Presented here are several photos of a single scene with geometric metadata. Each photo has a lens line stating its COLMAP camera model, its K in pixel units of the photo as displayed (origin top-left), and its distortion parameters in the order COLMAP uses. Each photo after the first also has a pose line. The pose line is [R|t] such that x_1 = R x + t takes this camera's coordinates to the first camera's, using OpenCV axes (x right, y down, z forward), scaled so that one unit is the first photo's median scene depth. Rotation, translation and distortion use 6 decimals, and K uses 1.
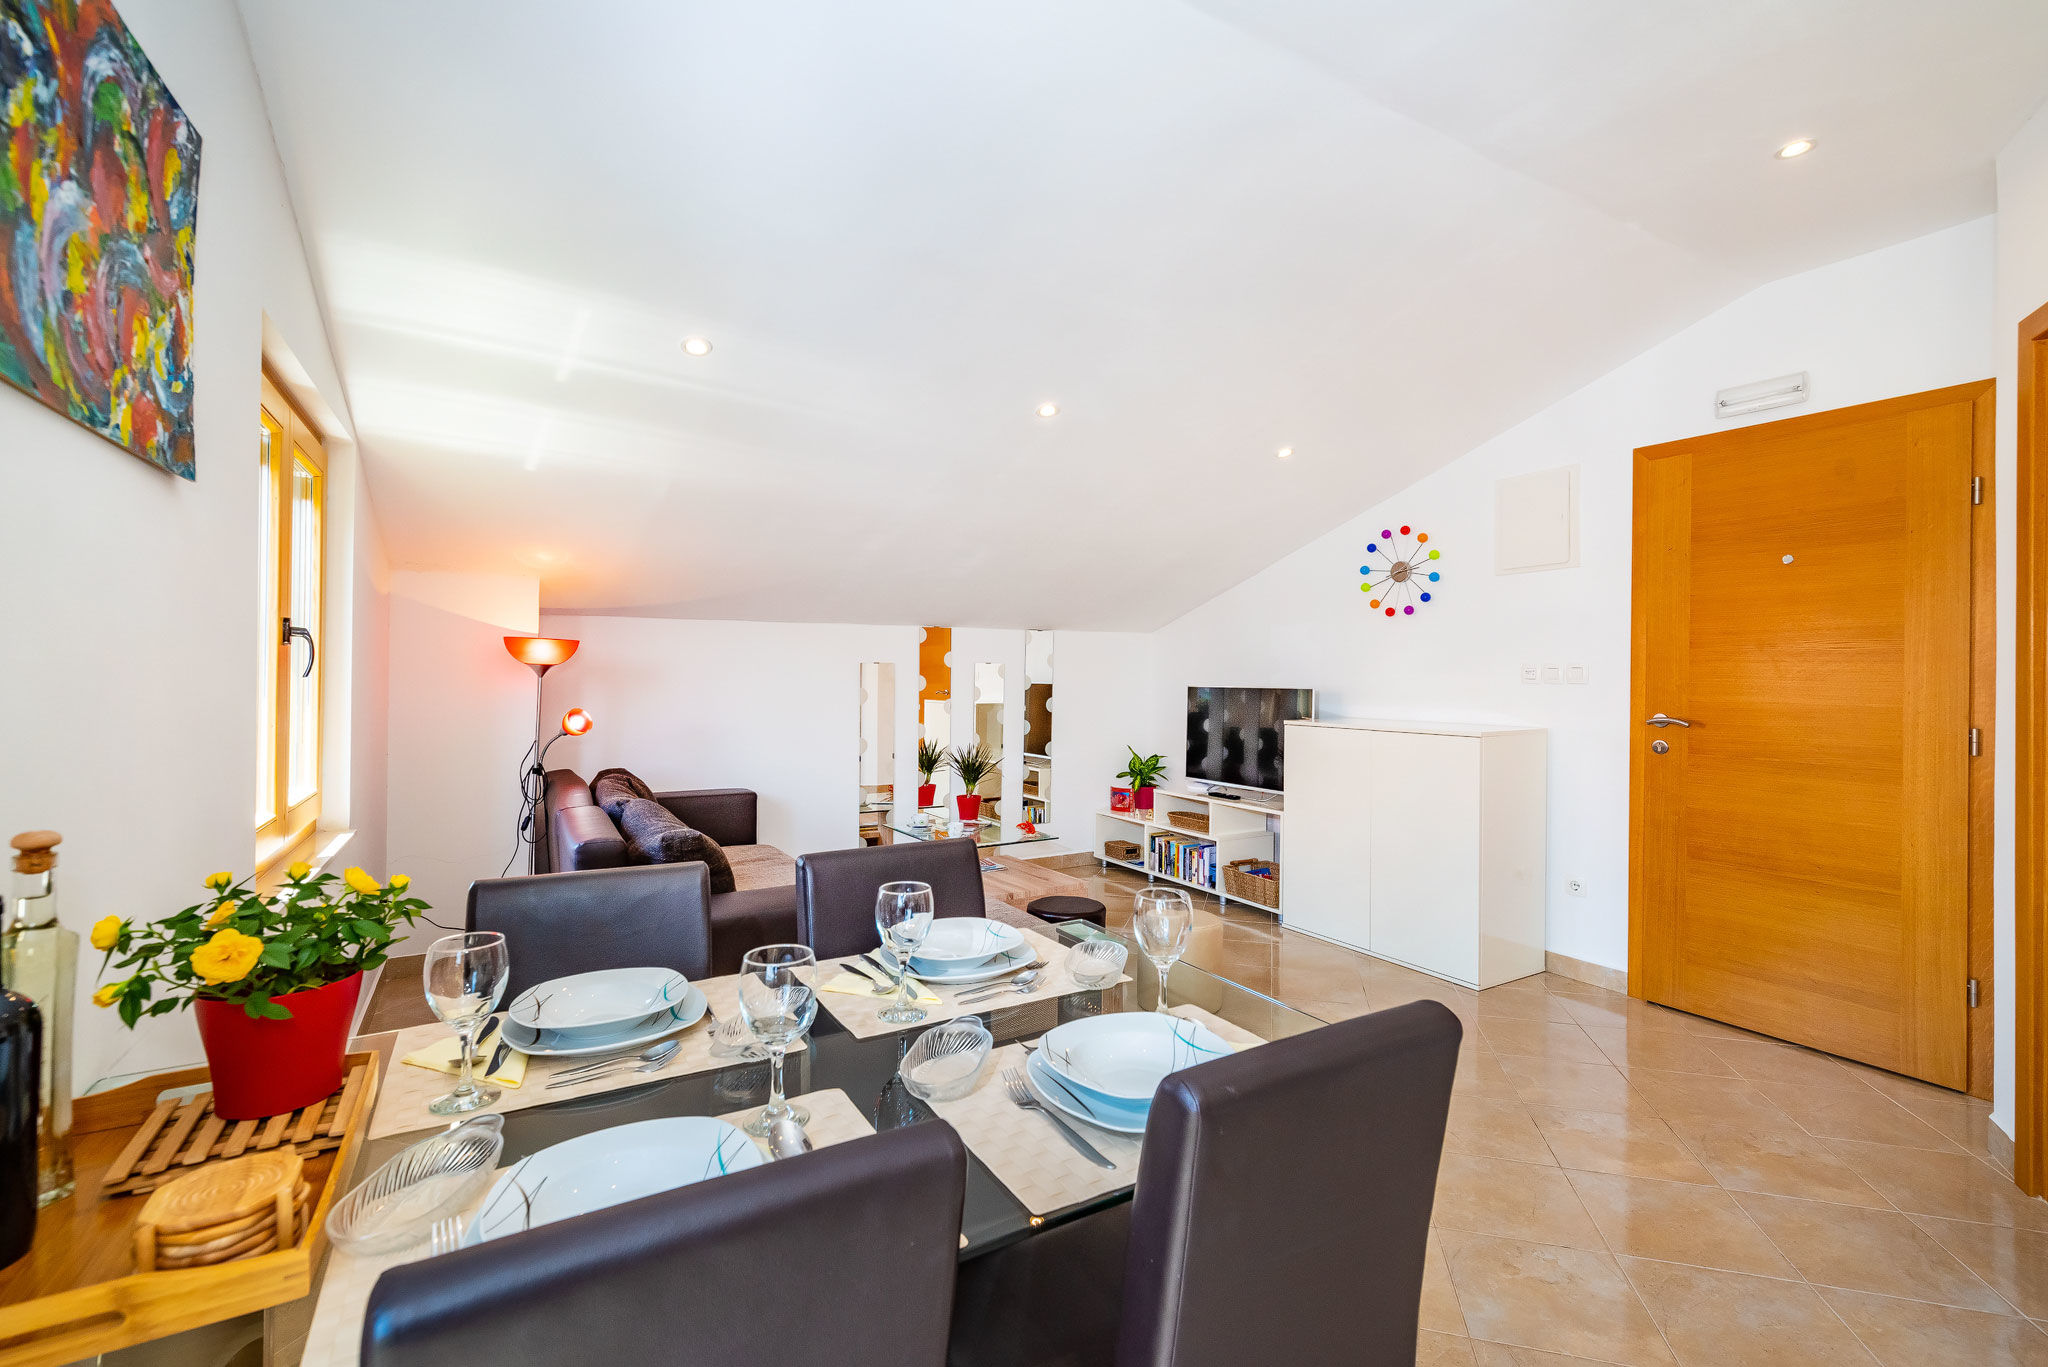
lens RADIAL K [[910.5, 0, 1046.2], [0, 910.5, 640.4], [0, 0, 1]] dist [0.007362, -0.000415]
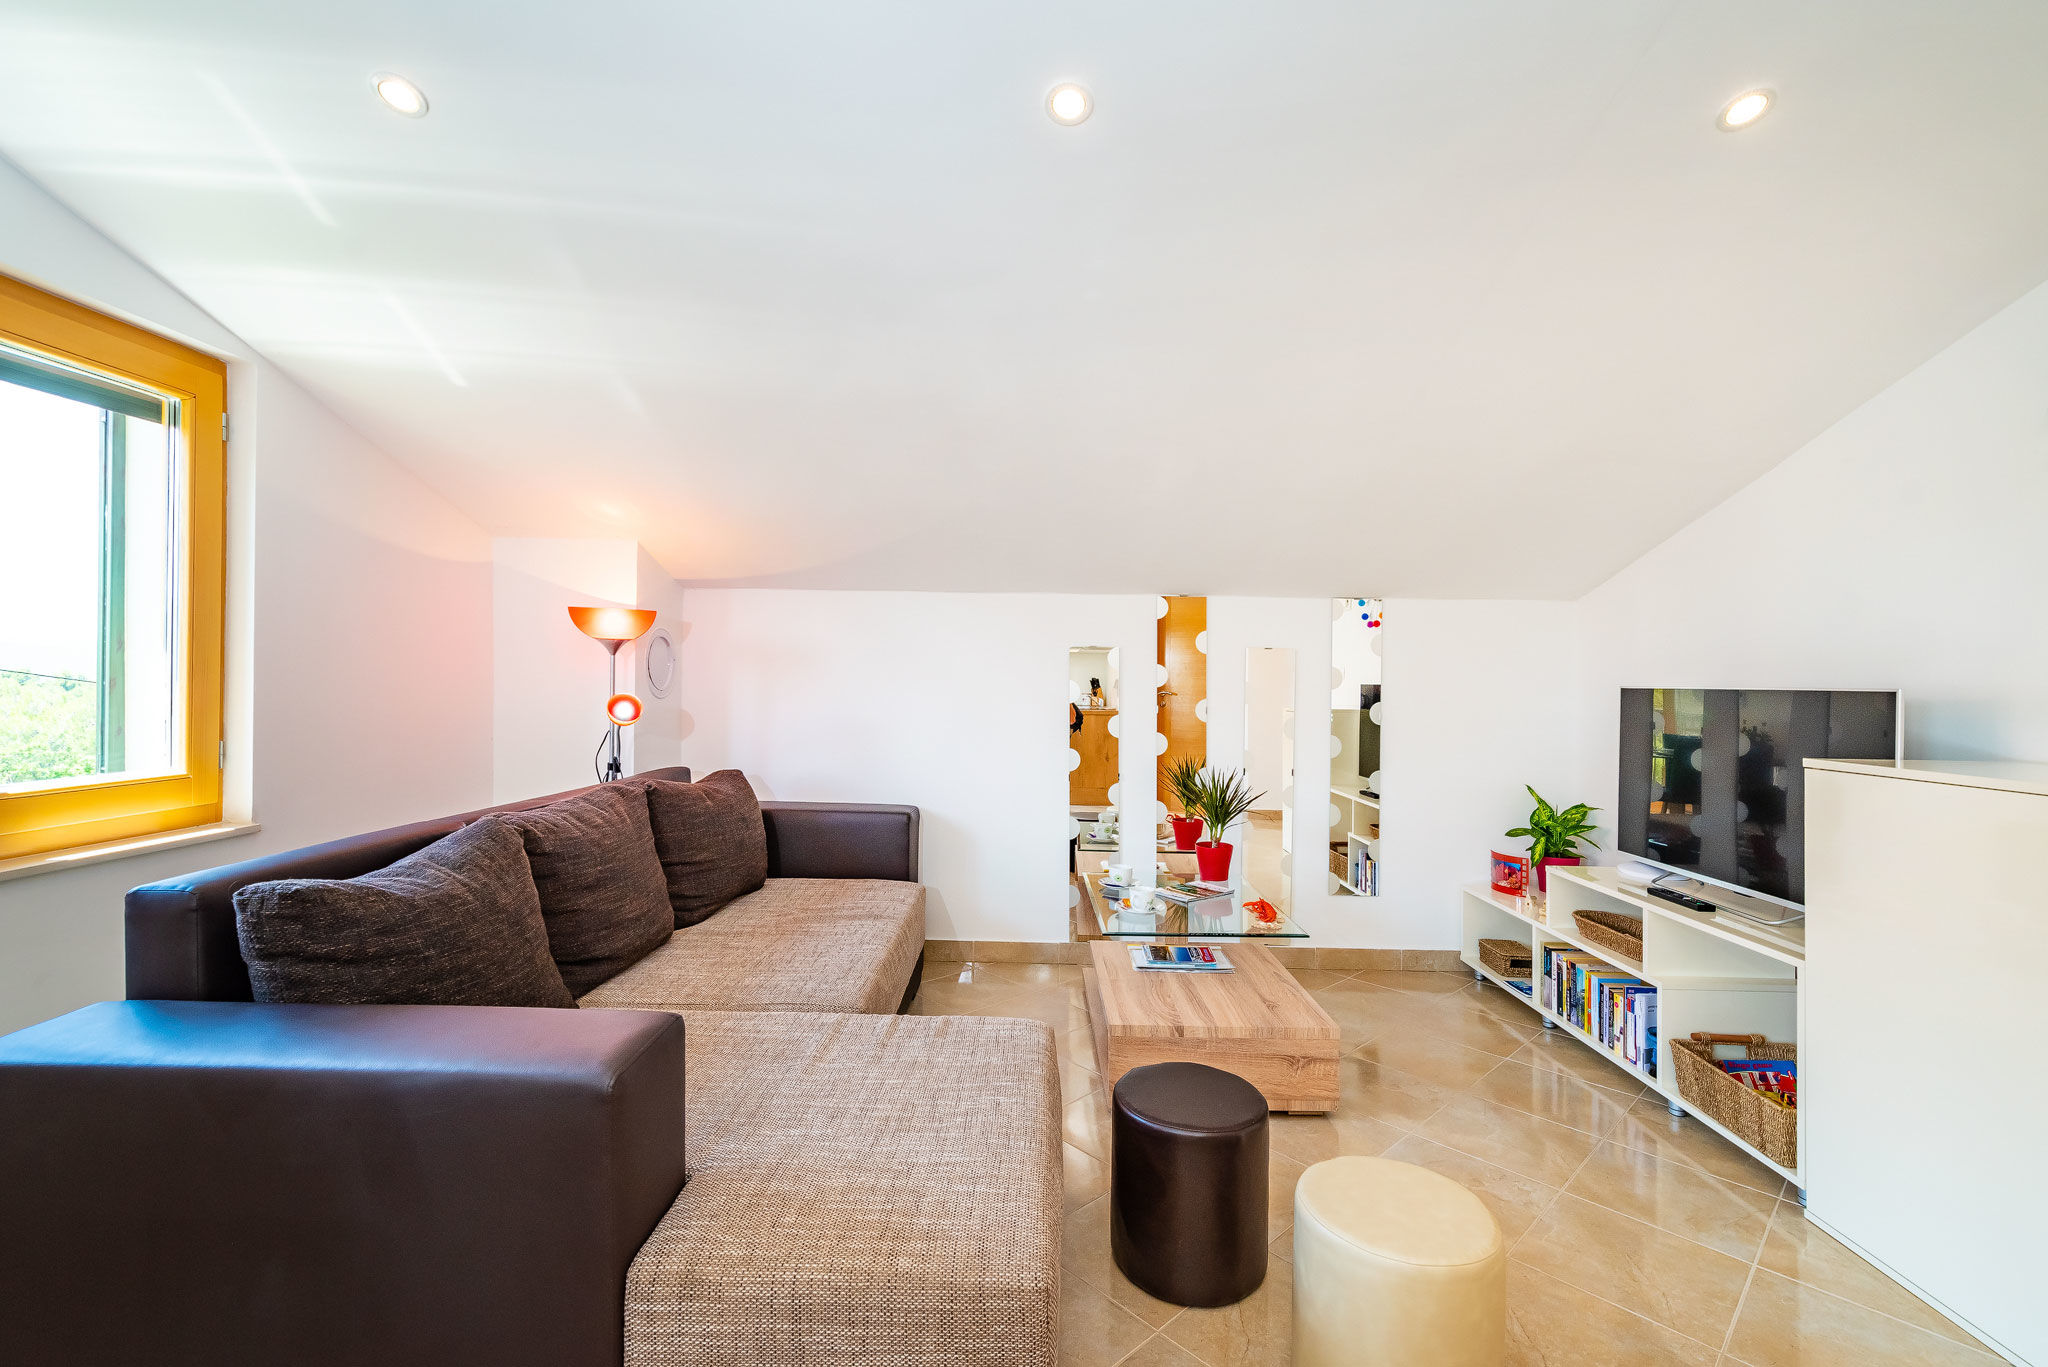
lens RADIAL K [[923.2, 0, 1032.6], [0, 923.2, 649.7], [0, 0, 1]] dist [0.016099, 0.000247]
pose [[0.852337, -0.004352, -0.522976, 0.175010], [0.005555, 0.999984, 0.000732, 0.030415], [0.522964, -0.003529, 0.852347, 0.397583]]
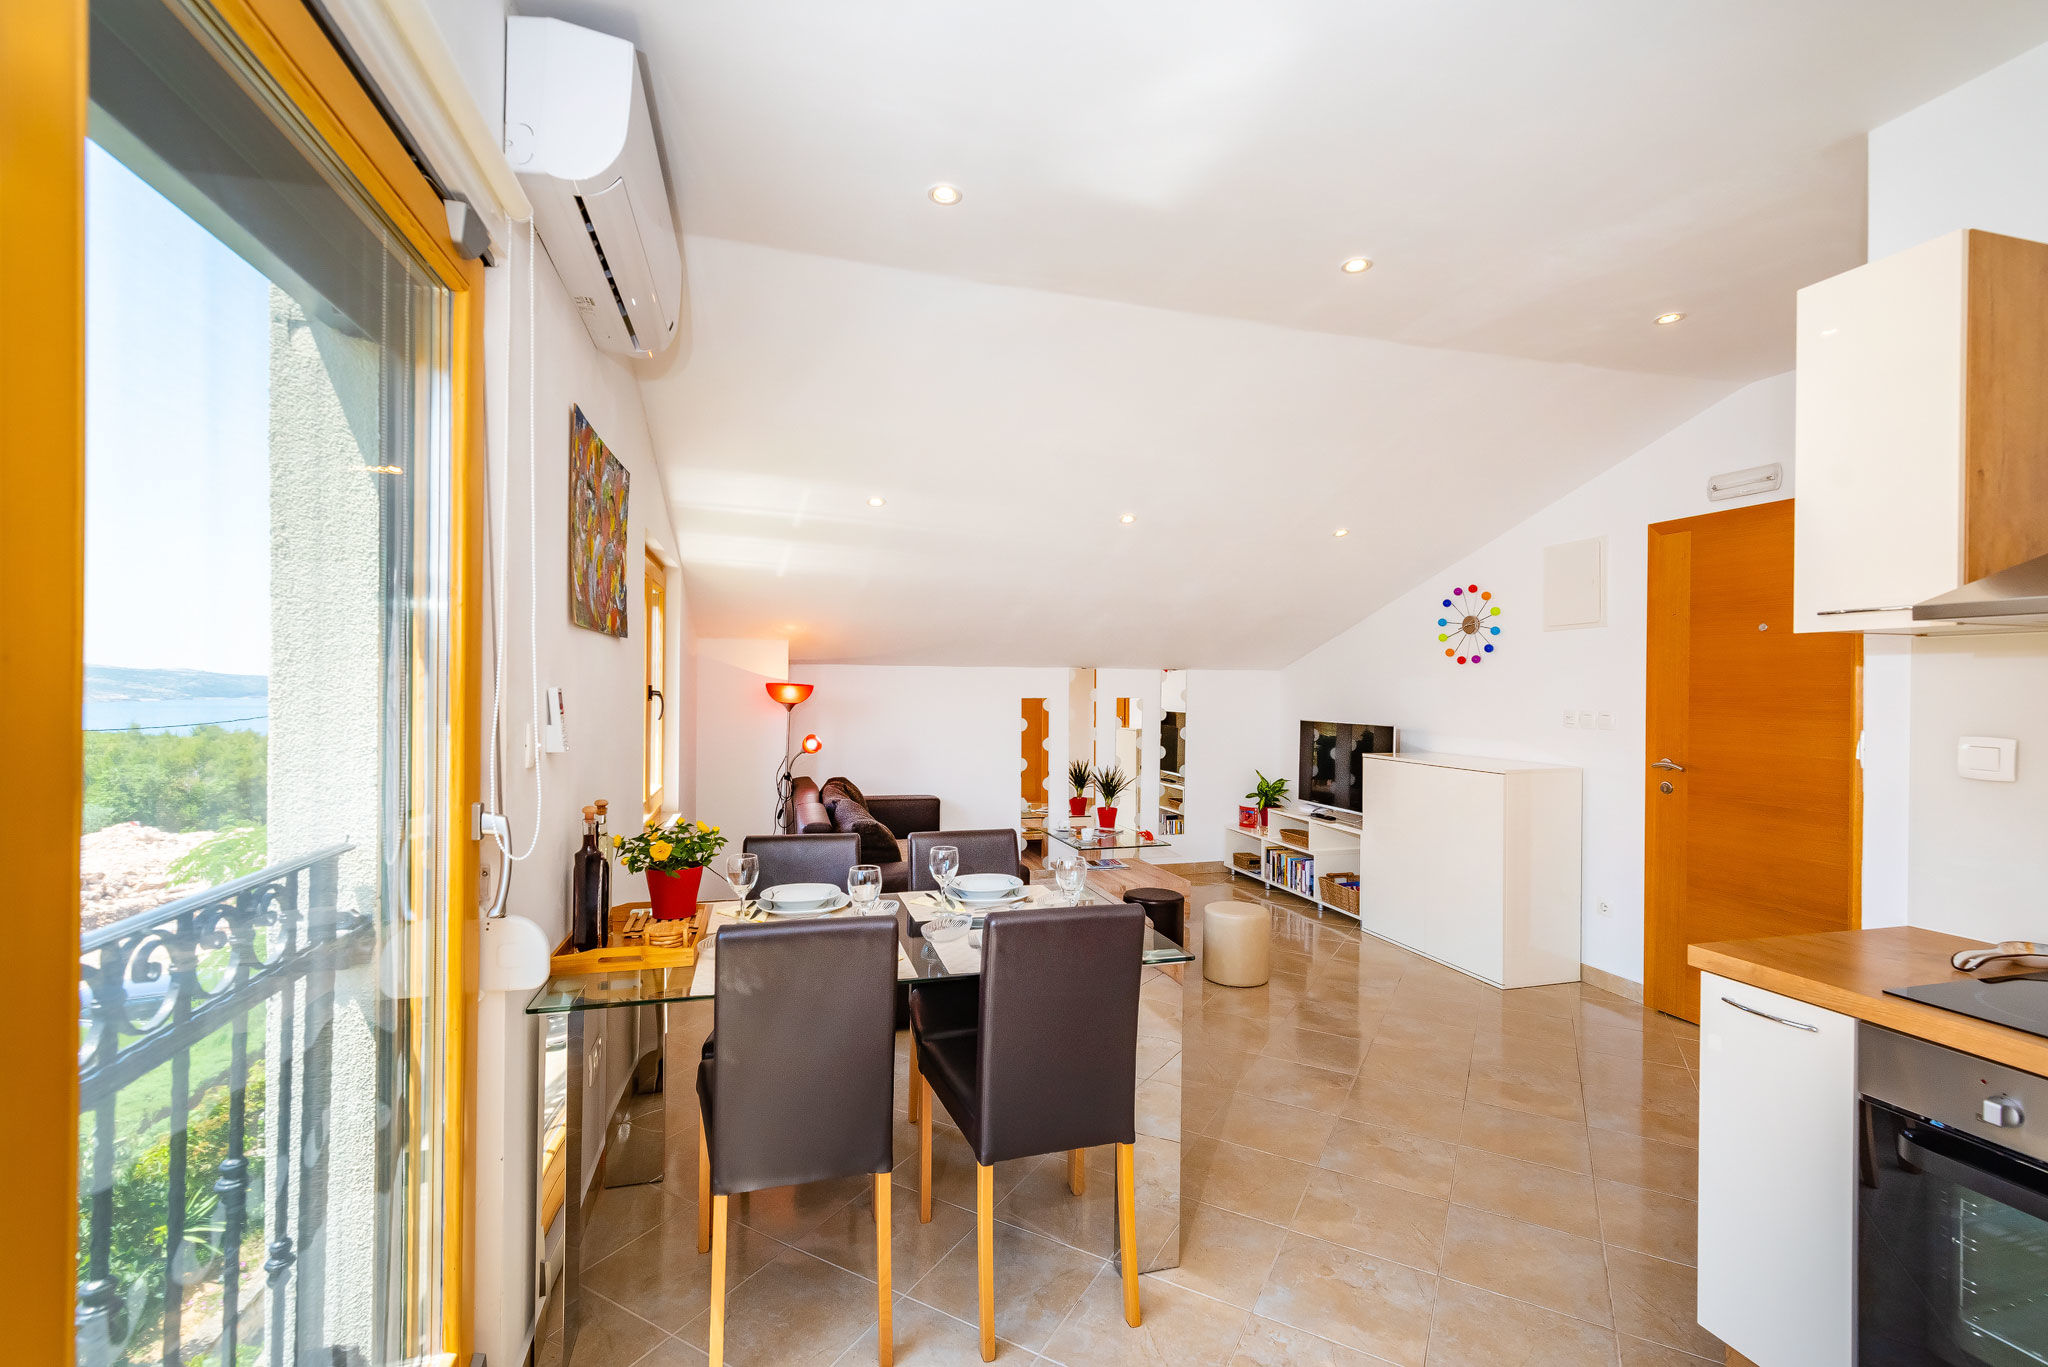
lens RADIAL K [[923.2, 0, 1032.6], [0, 923.2, 649.7], [0, 0, 1]] dist [0.016099, 0.000247]
pose [[0.965468, -0.005551, -0.260463, 0.161091], [0.004643, 0.999981, -0.004099, -0.041593], [0.260481, 0.002748, 0.965475, -0.250846]]
